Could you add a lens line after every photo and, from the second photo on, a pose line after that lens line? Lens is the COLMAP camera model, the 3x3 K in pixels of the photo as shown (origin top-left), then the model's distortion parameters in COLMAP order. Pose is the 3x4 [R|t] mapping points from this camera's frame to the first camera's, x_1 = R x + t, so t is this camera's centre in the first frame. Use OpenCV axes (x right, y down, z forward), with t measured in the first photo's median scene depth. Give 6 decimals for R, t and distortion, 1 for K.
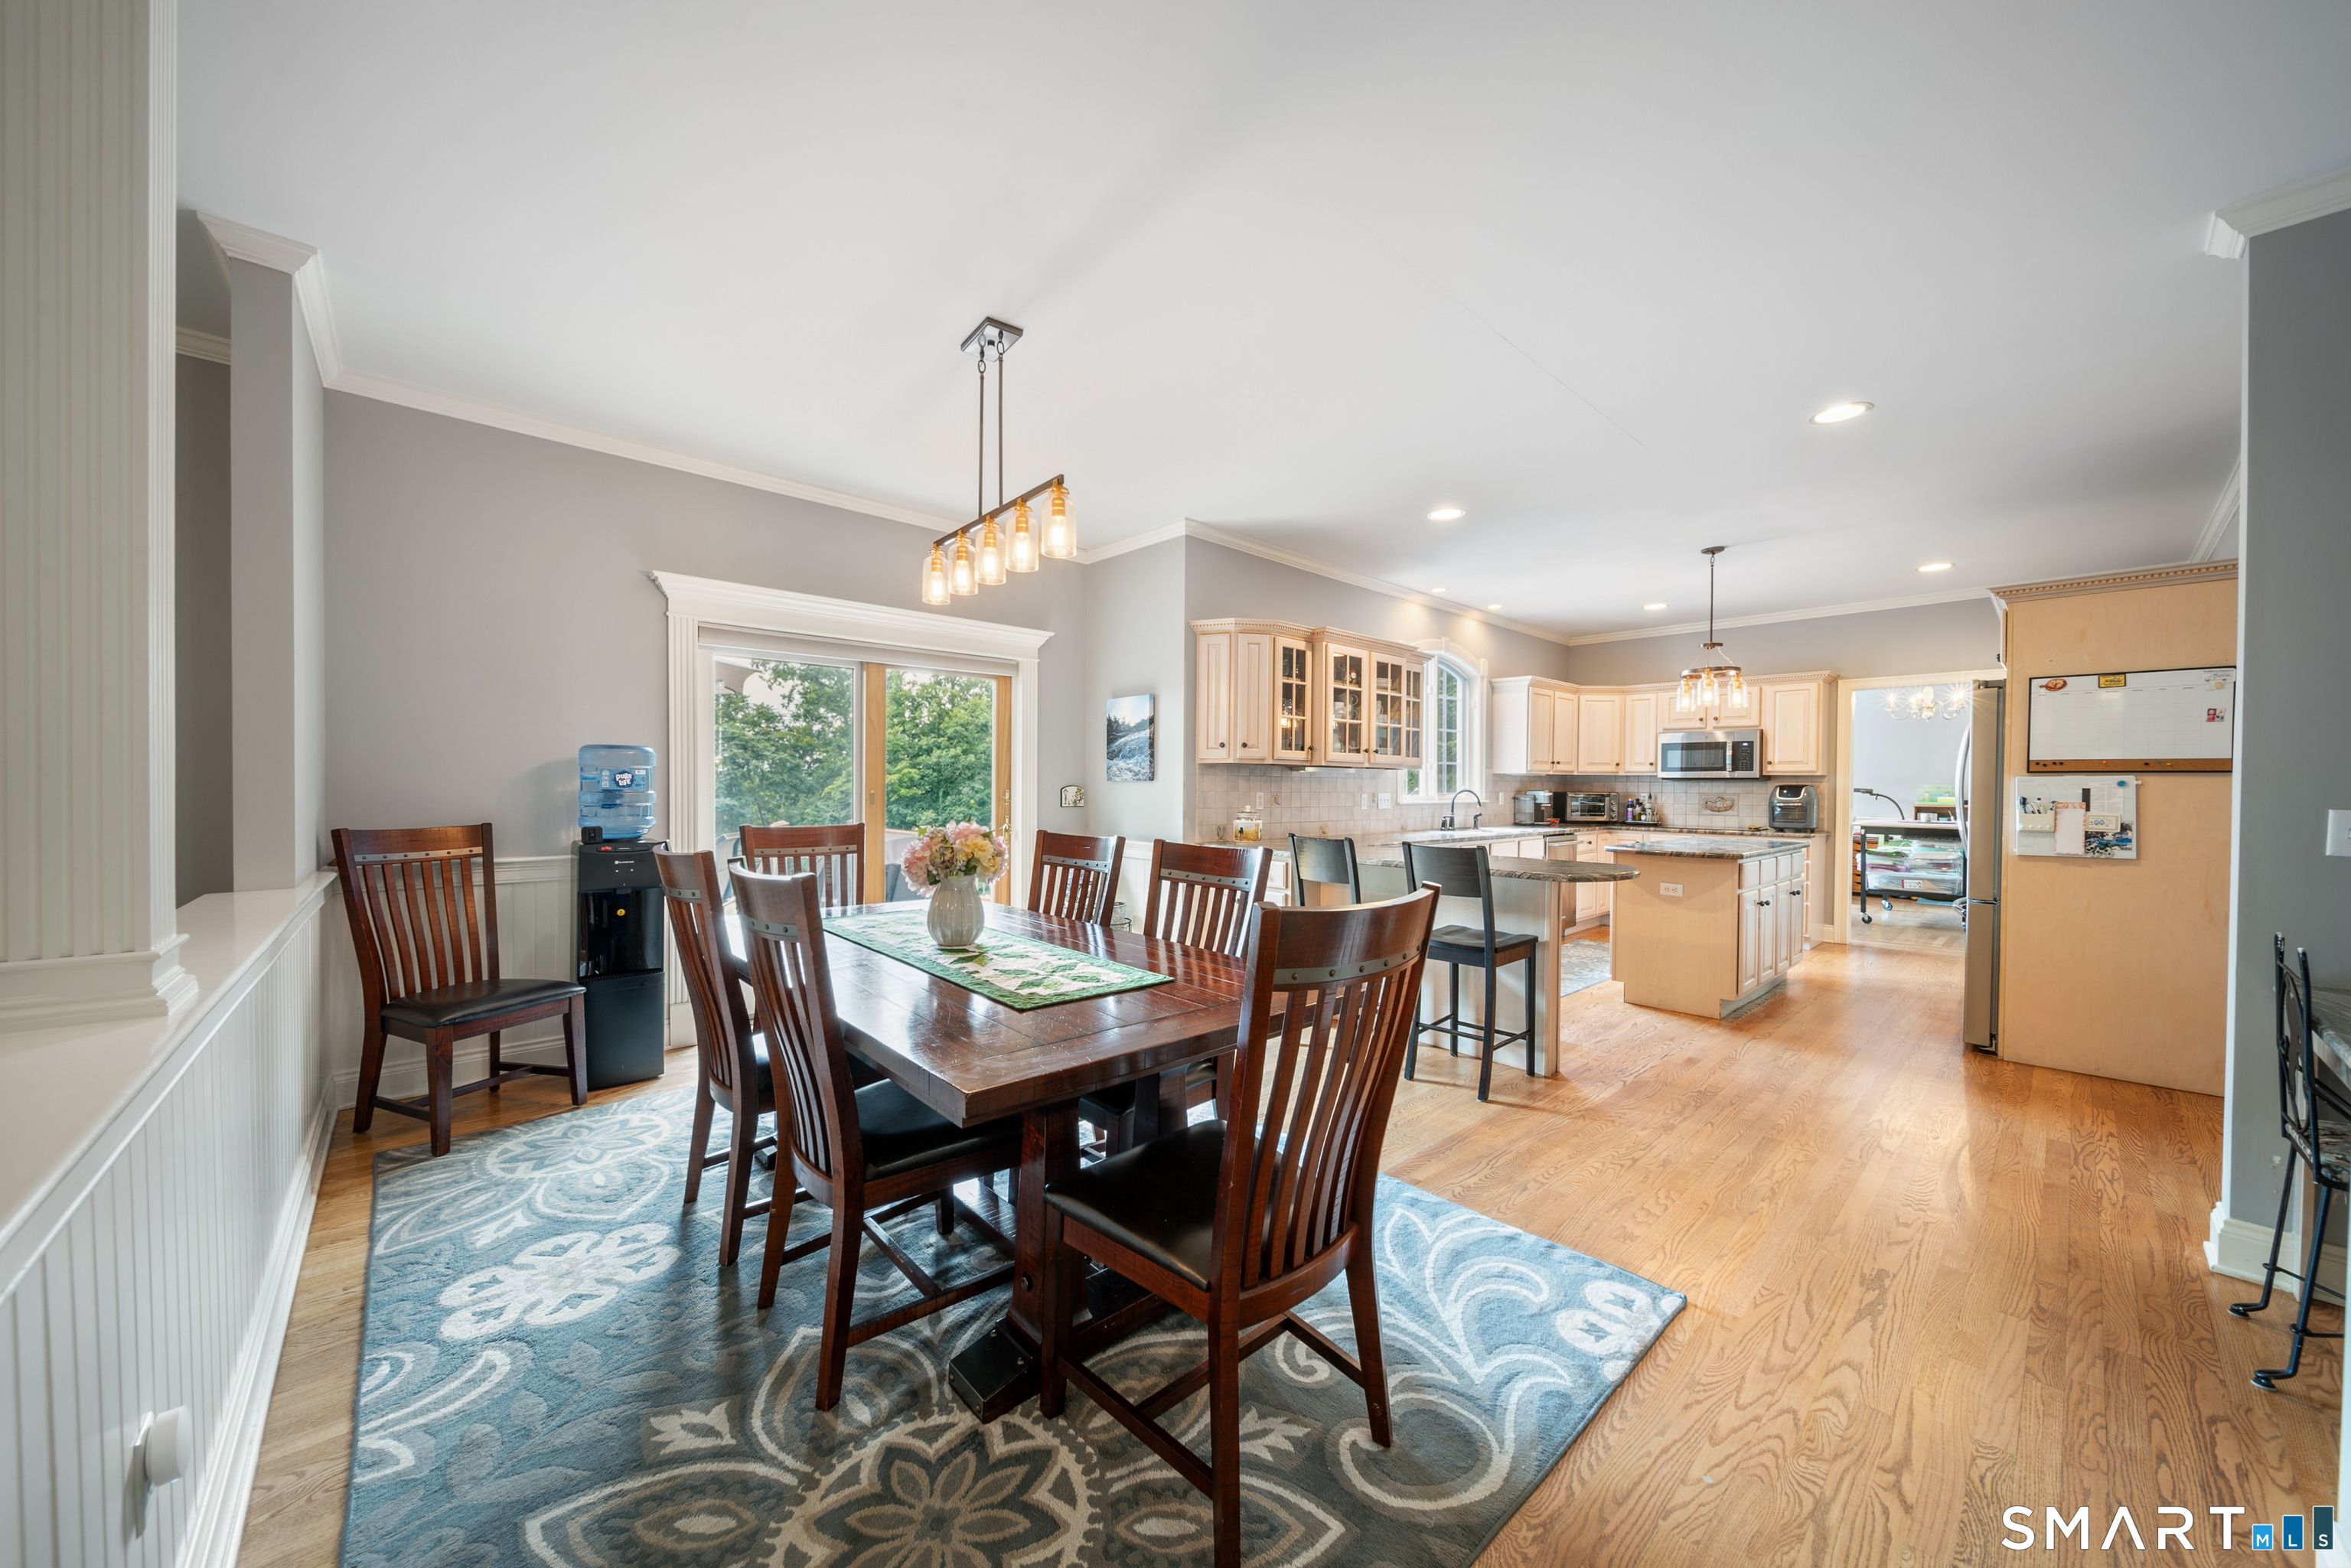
lens RADIAL K [[834.9, 0, 1161.9], [0, 834.9, 792.4], [0, 0, 1]] dist [0.000375, -0.000006]
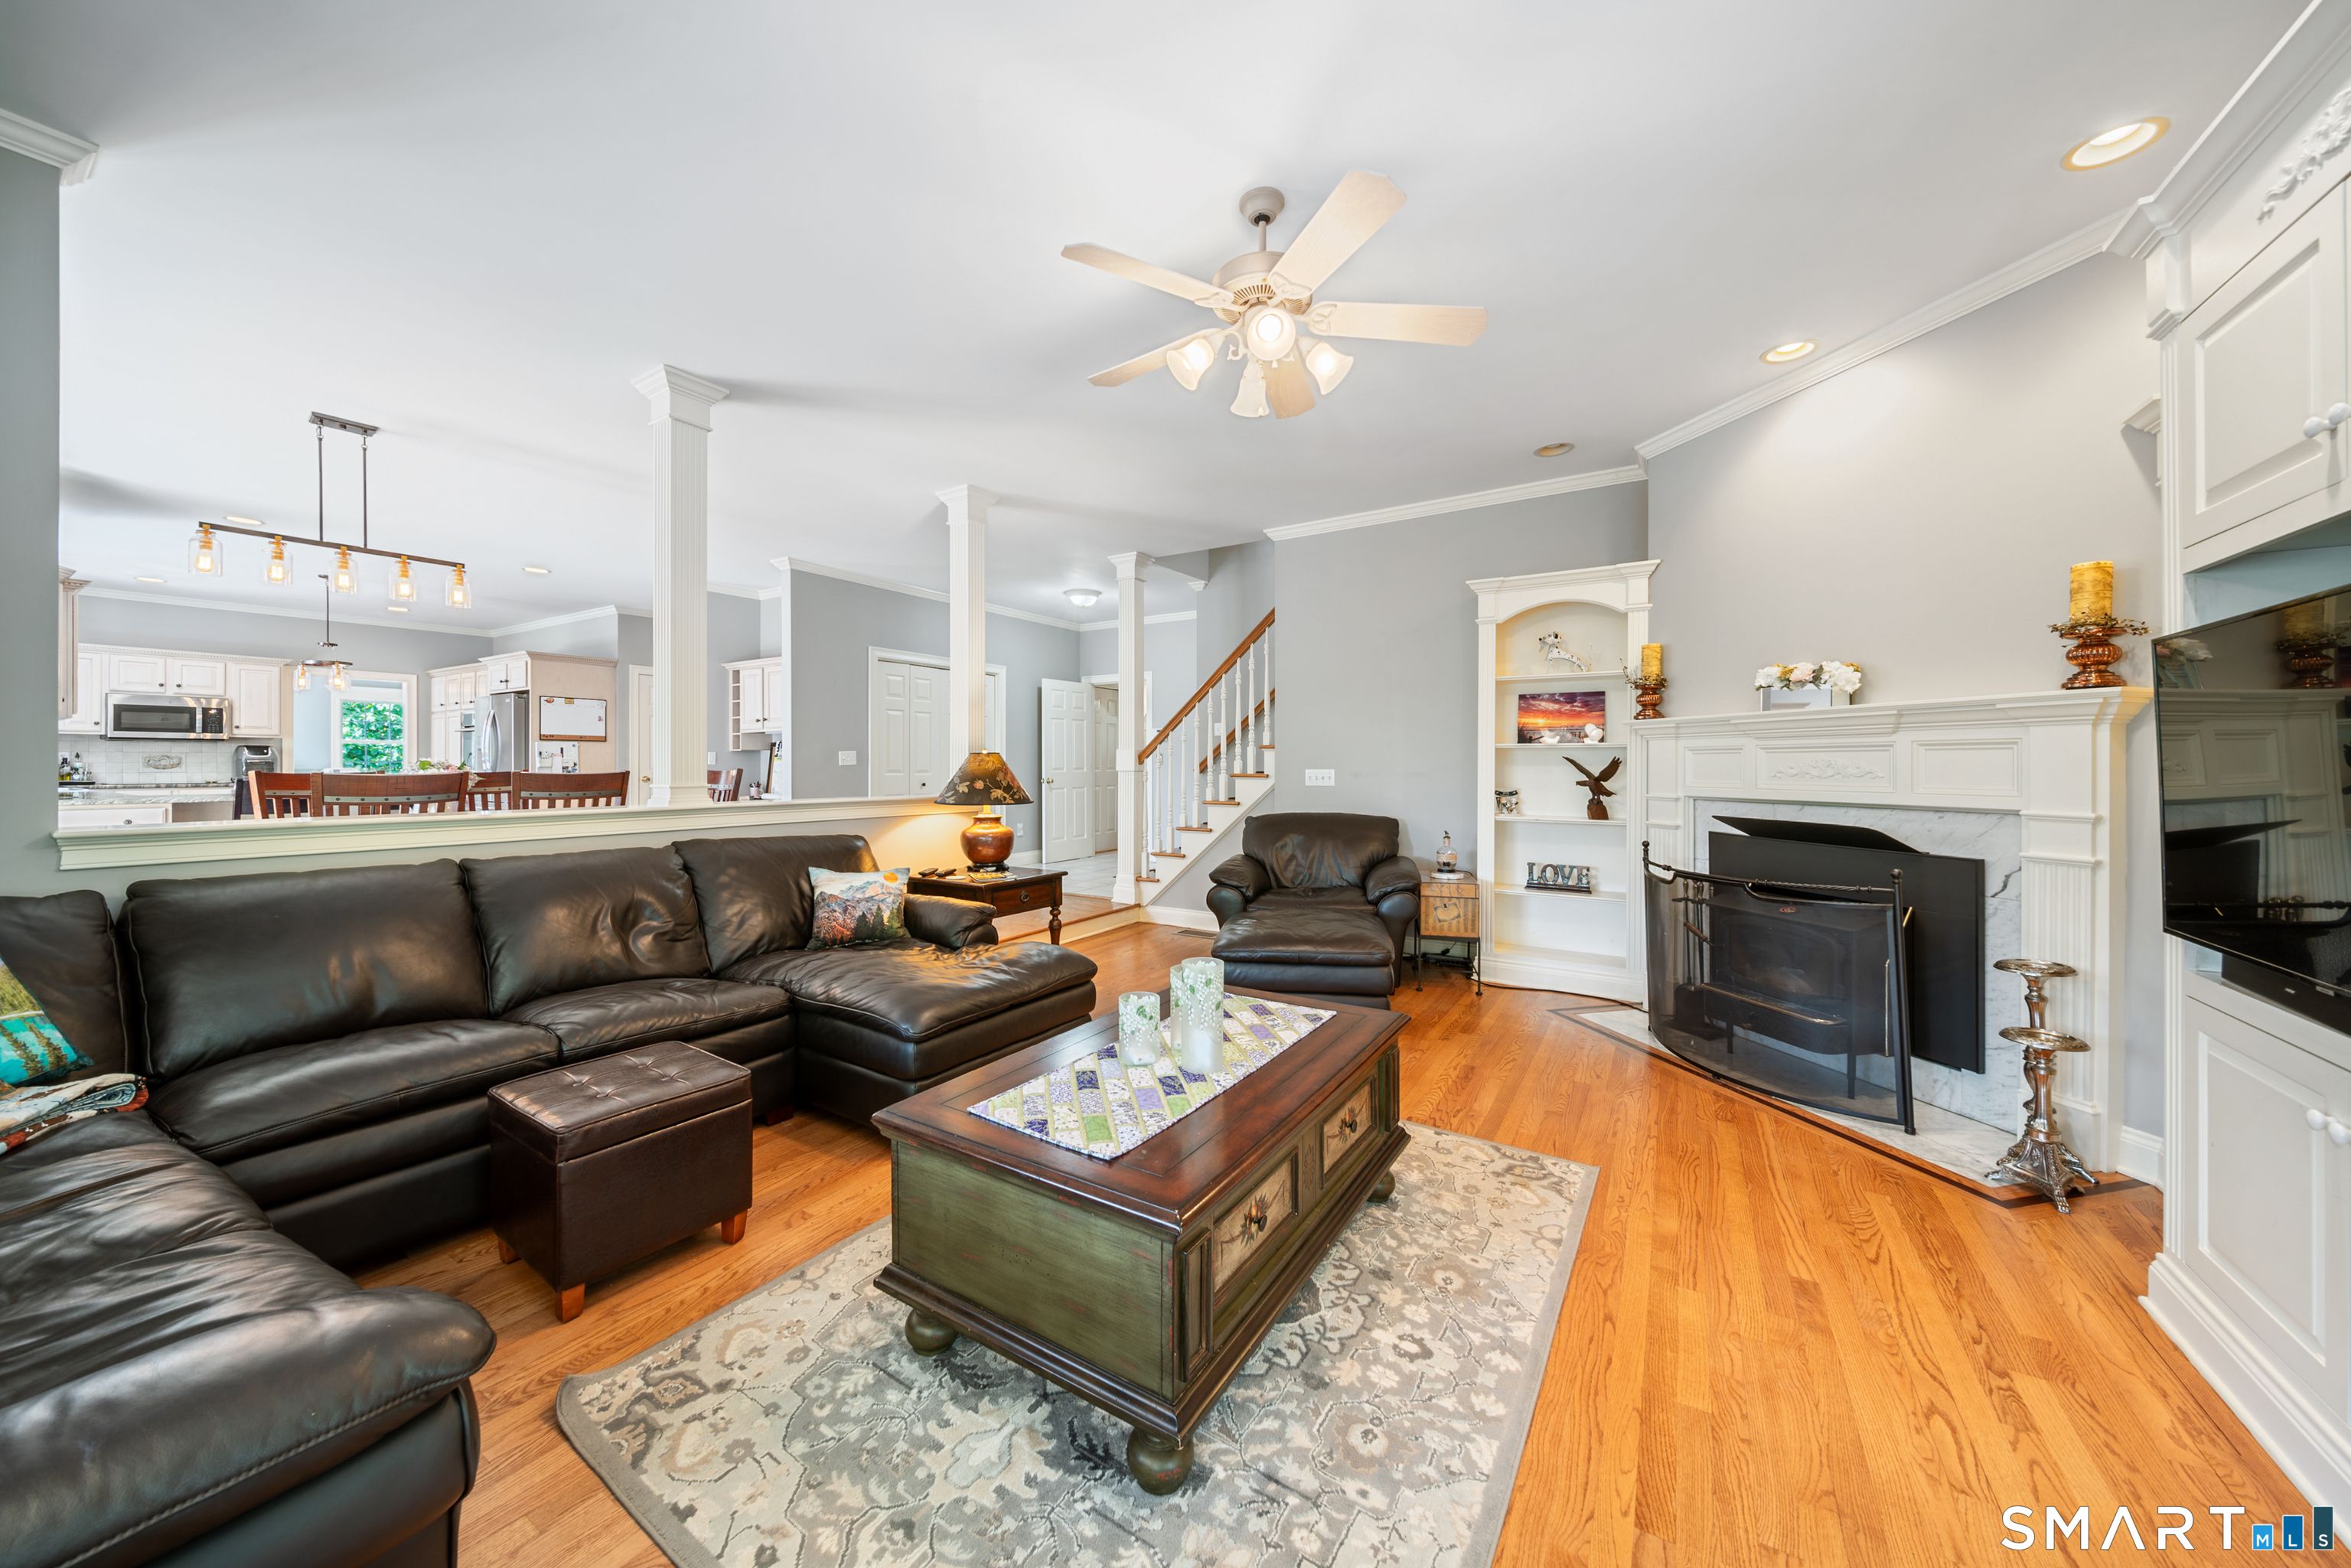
lens RADIAL K [[834.9, 0, 1171.8], [0, 834.9, 761.1], [0, 0, 1]] dist [0.000375, -0.000006]
pose [[-0.271902, -0.004562, 0.962314, -1.555779], [0.005604, 0.999964, 0.006324, 0.027216], [-0.962309, 0.007112, -0.271867, 0.019464]]
